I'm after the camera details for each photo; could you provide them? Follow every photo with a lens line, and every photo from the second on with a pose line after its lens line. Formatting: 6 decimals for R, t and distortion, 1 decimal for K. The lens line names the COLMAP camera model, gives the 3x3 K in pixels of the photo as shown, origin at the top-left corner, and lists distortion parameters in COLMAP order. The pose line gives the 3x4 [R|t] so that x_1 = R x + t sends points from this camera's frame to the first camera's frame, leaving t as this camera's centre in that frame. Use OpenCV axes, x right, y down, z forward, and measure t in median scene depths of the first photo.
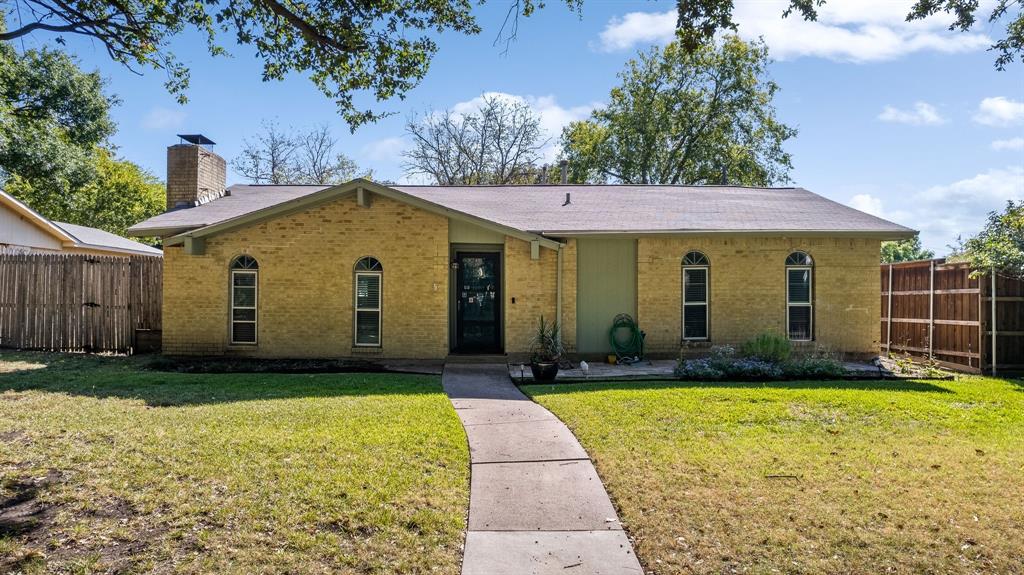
lens RADIAL K [[667.9, 0, 515.8], [0, 667.9, 287.9], [0, 0, 1]] dist [-0.051996, 0.068122]
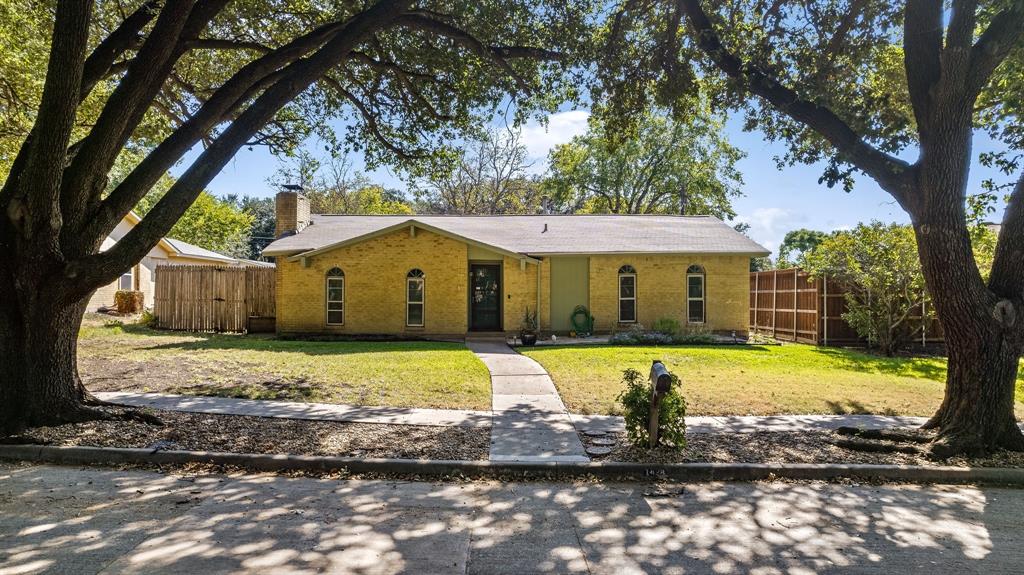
lens RADIAL K [[667.9, 0, 515.8], [0, 667.9, 287.9], [0, 0, 1]] dist [-0.051996, 0.068122]
pose [[0.999925, -0.000476, 0.012226, -0.007044], [0.000397, 0.999979, 0.006486, -0.011621], [-0.012229, -0.006480, 0.999904, -0.543675]]
